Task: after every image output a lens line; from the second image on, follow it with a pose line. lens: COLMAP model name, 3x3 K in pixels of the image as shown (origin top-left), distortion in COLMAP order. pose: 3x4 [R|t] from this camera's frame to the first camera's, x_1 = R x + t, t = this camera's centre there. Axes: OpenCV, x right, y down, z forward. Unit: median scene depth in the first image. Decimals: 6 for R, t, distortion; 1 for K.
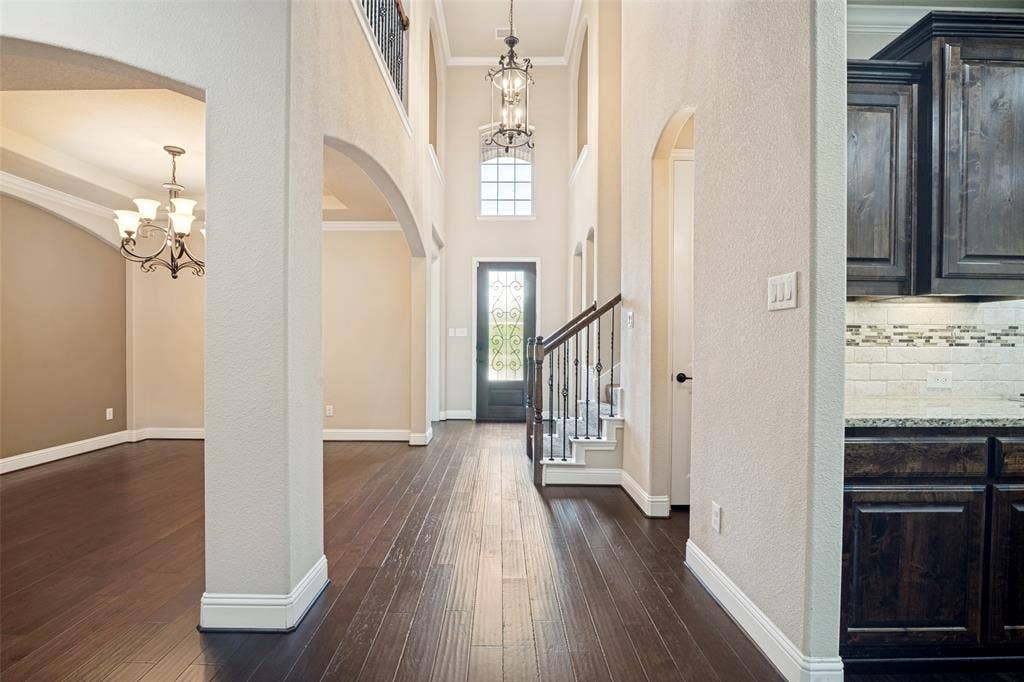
lens RADIAL K [[476.4, 0, 503.8], [0, 476.4, 350.0], [0, 0, 1]] dist [-0.011338, 0.000285]
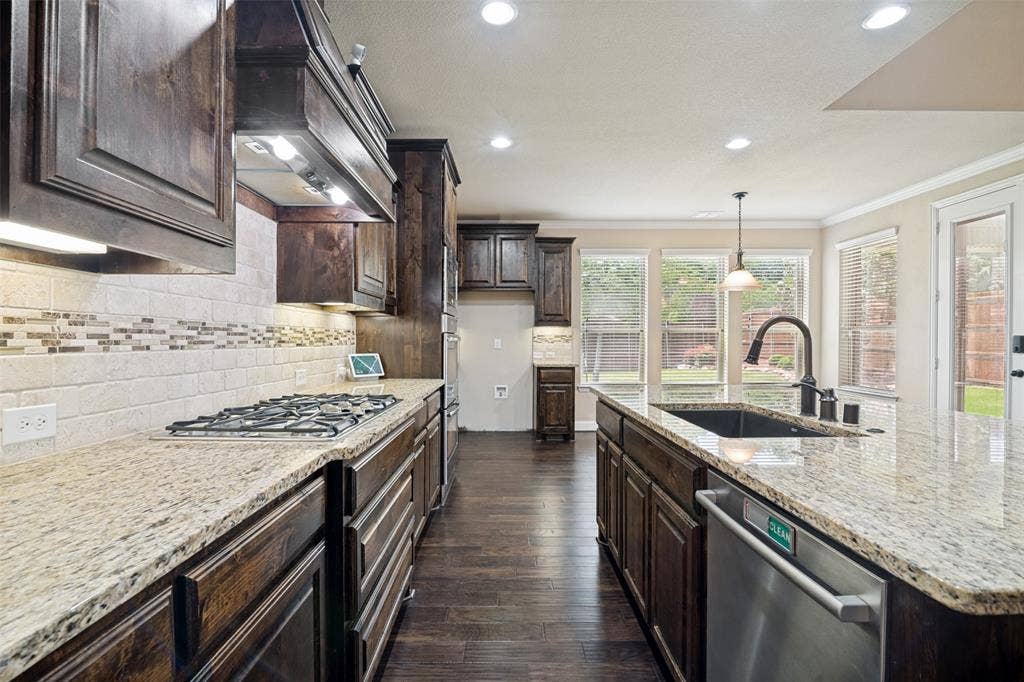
lens RADIAL K [[476.4, 0, 503.4], [0, 476.4, 348.1], [0, 0, 1]] dist [-0.011338, 0.000285]
pose [[0.019231, -0.020078, 0.999613, 0.454755], [0.007648, 0.999772, 0.019934, -0.019148], [-0.999786, 0.007261, 0.019380, 0.508747]]
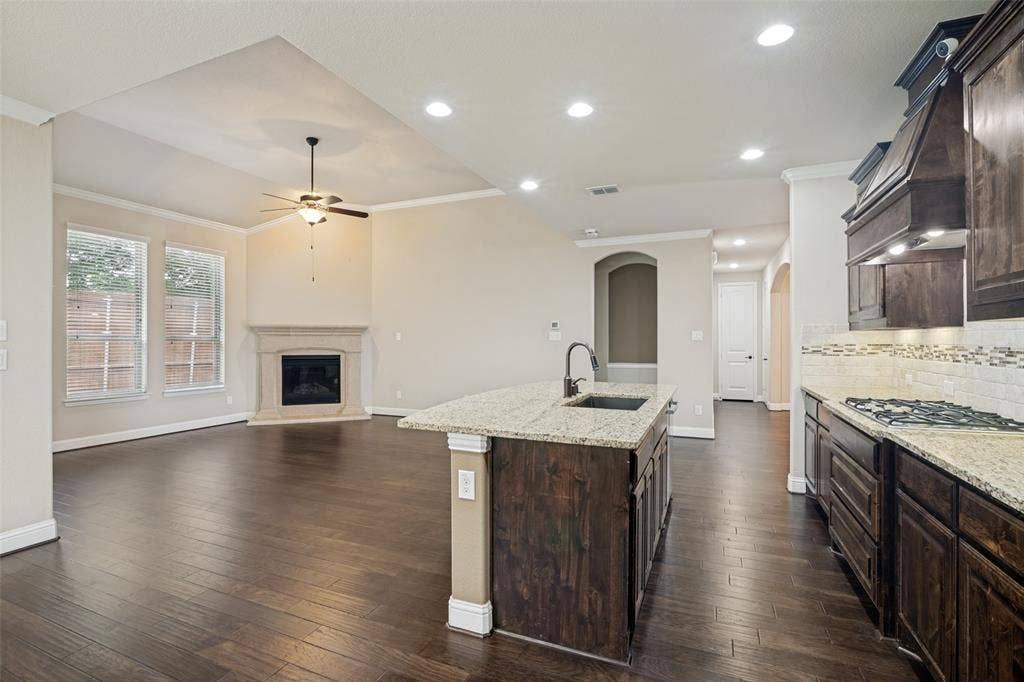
lens RADIAL K [[476.4, 0, 510.1], [0, 476.4, 339.5], [0, 0, 1]] dist [-0.011338, 0.000285]
pose [[-0.407081, -0.005204, -0.913377, 2.544504], [-0.004270, 0.999984, -0.003794, -0.057477], [0.913382, 0.002355, -0.407096, 0.442046]]
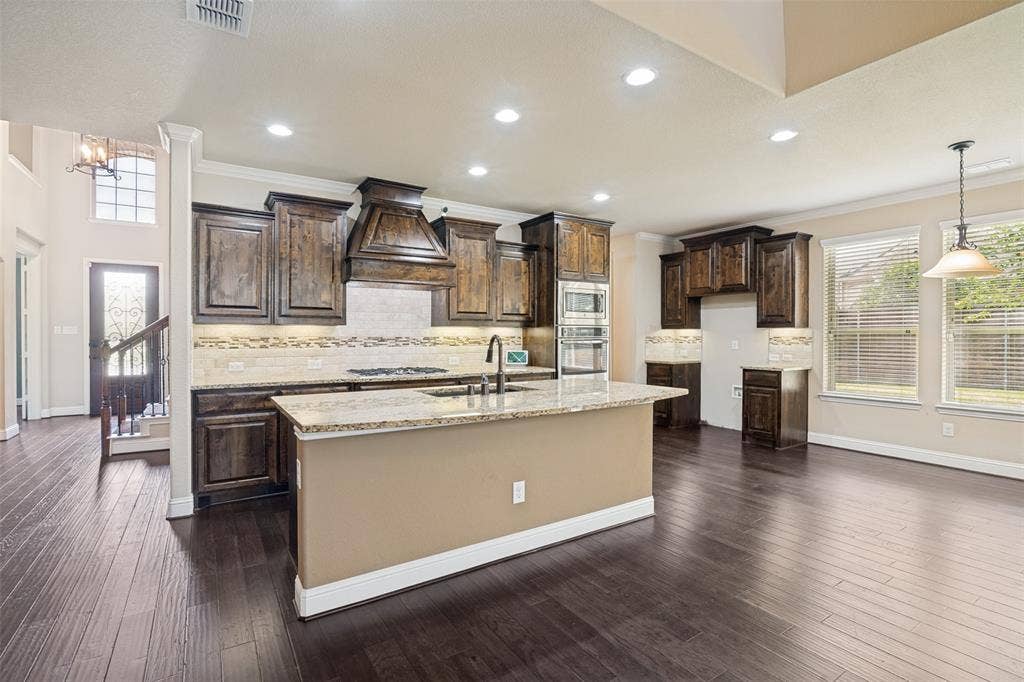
lens RADIAL K [[476.4, 0, 507.4], [0, 476.4, 334.8], [0, 0, 1]] dist [-0.011338, 0.000285]
pose [[0.851774, -0.003505, 0.523898, 0.566893], [0.007335, 0.999959, -0.005234, -0.045116], [-0.523858, 0.008301, 0.851765, -1.111537]]
